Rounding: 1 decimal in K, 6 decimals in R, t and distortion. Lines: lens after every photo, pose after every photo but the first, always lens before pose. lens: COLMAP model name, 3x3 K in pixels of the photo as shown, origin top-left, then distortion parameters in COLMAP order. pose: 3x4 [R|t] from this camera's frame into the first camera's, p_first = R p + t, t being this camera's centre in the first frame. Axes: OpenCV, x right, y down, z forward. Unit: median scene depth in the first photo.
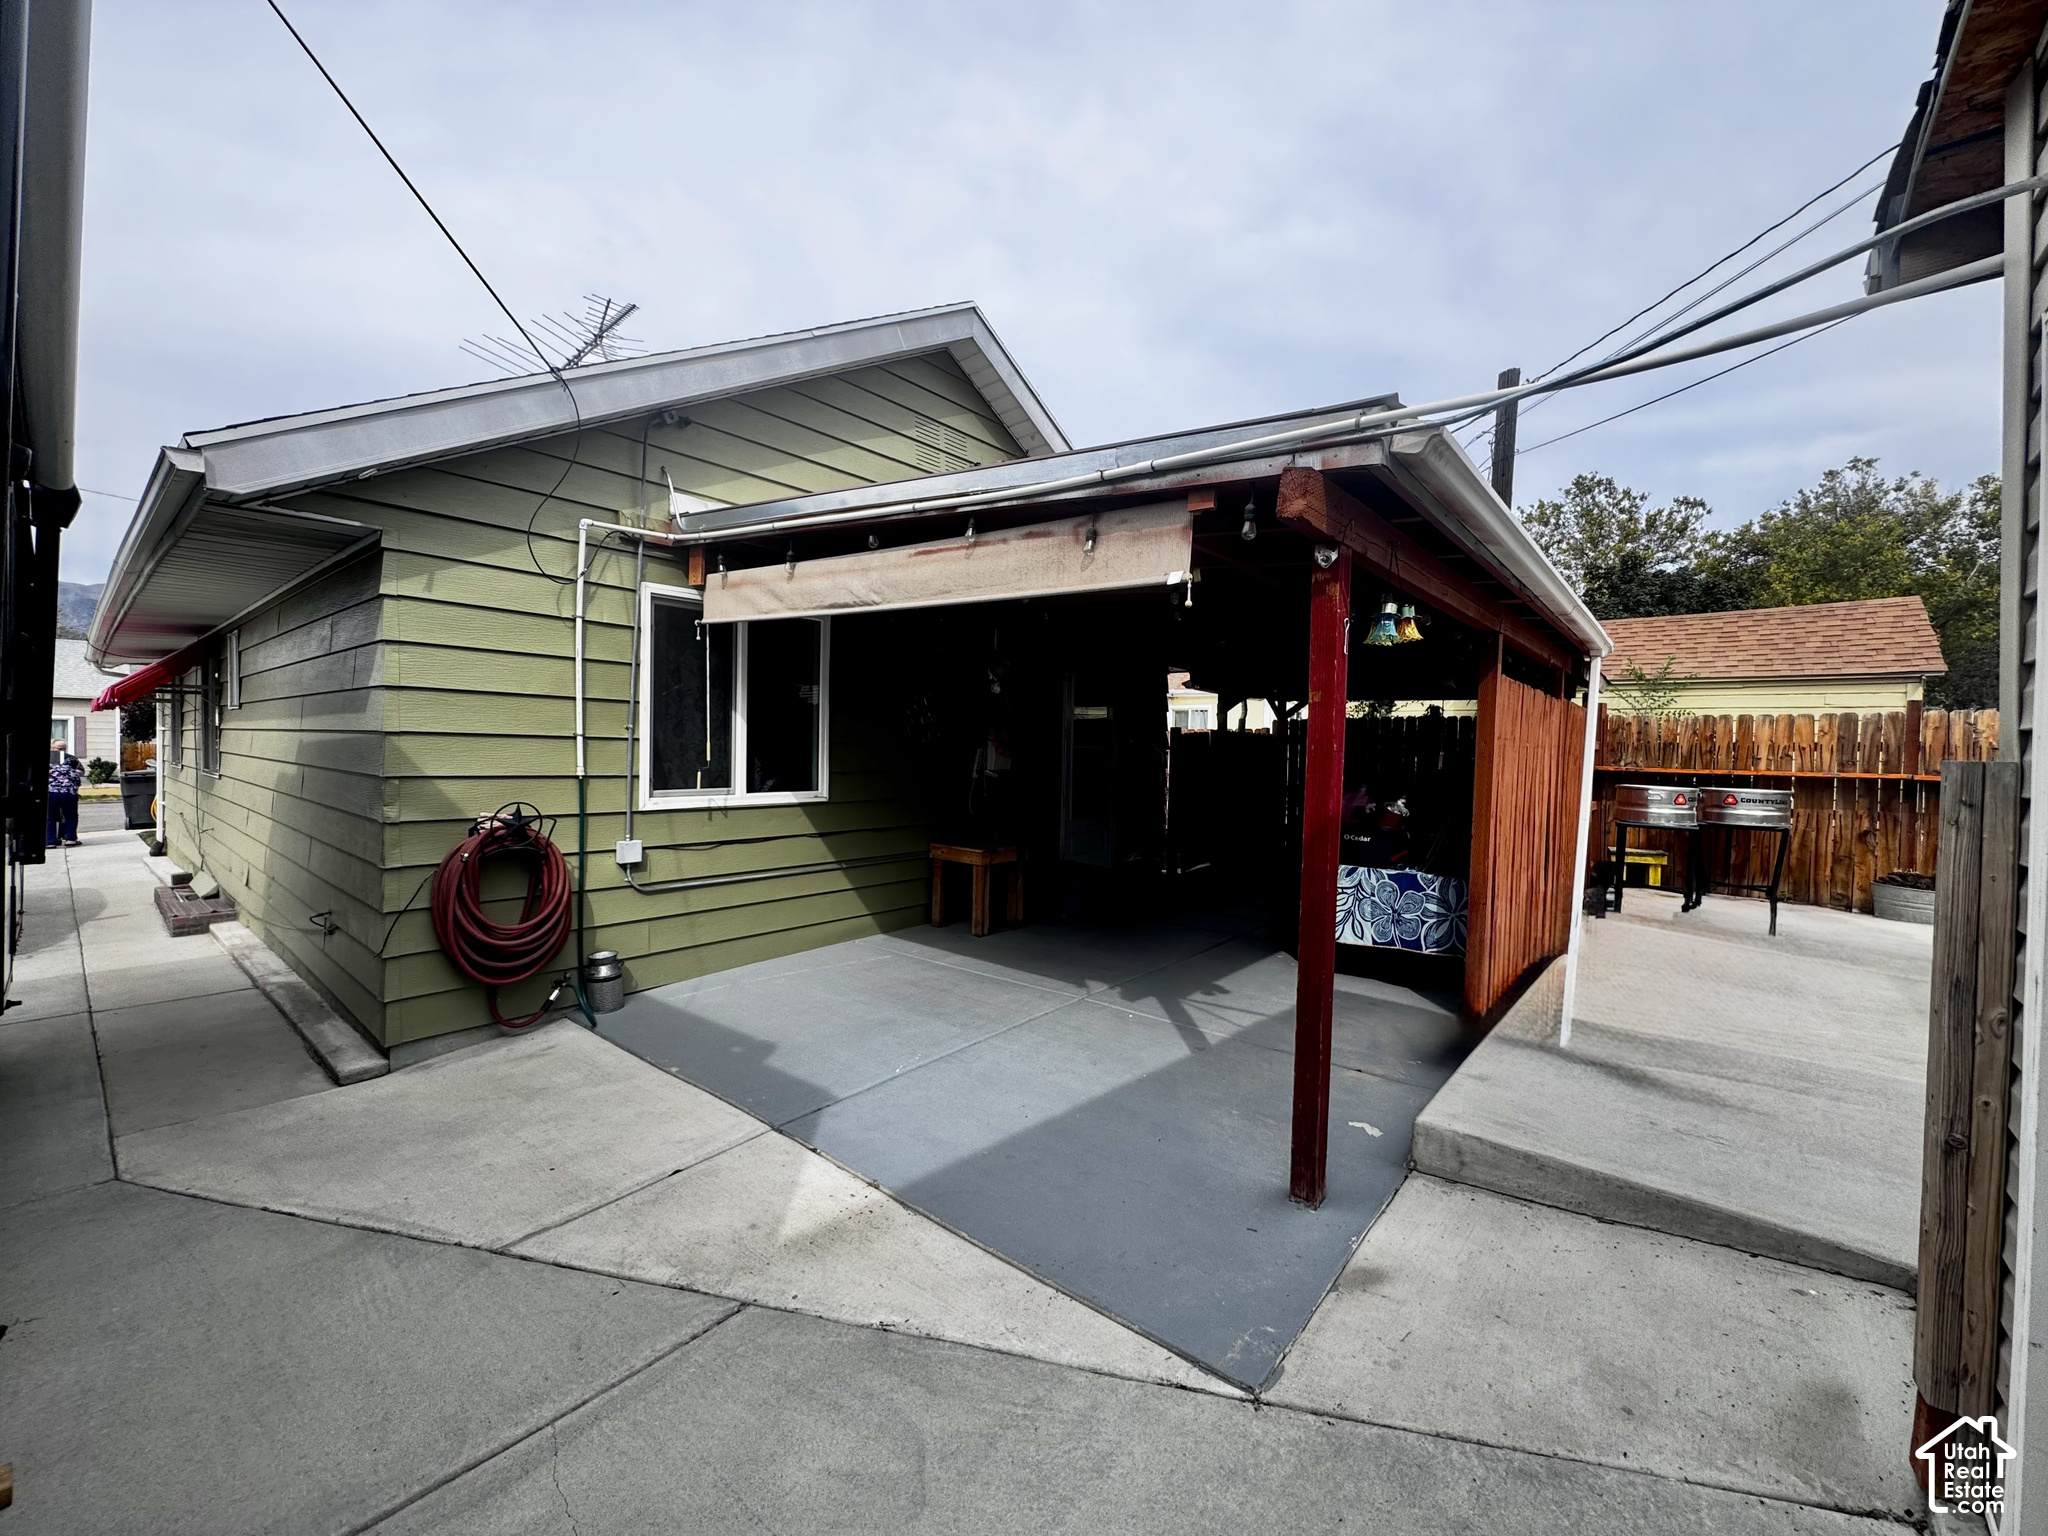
lens RADIAL K [[817.7, 0, 1021.8], [0, 817.7, 760.5], [0, 0, 1]] dist [-0.001439, 0.001915]
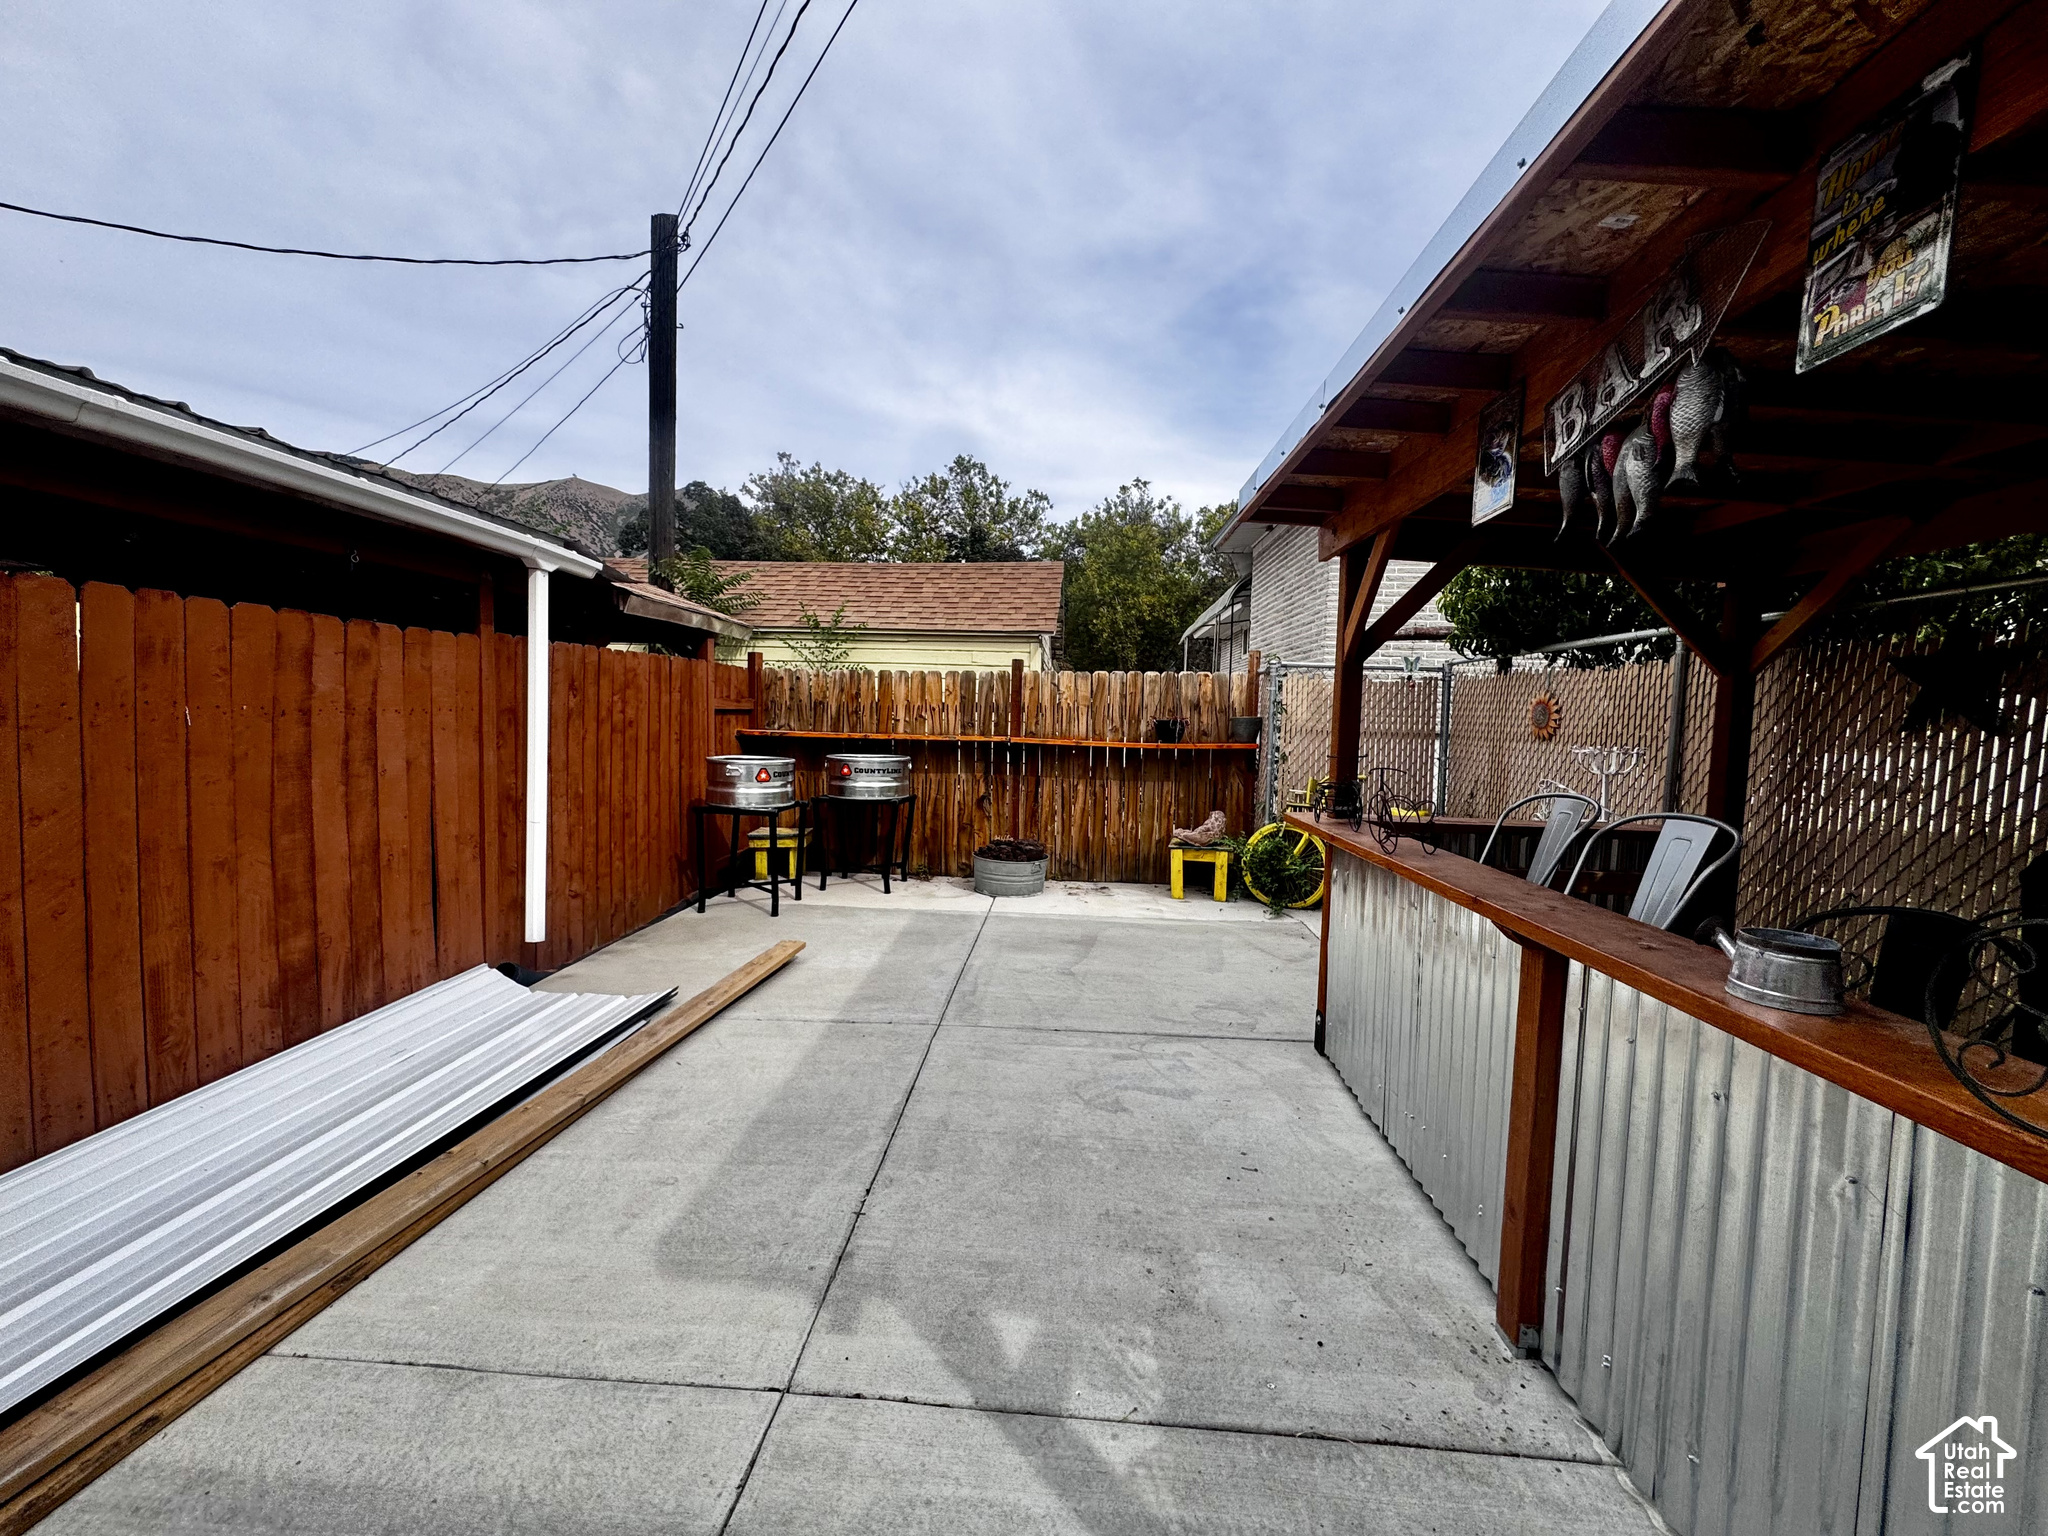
lens RADIAL K [[817.7, 0, 1017.3], [0, 817.7, 771.8], [0, 0, 1]] dist [-0.001439, 0.001915]
pose [[0.813971, -0.045573, 0.579115, 0.450906], [0.005090, 0.997439, 0.071339, -0.008515], [-0.580884, -0.055120, 0.812118, 0.180590]]
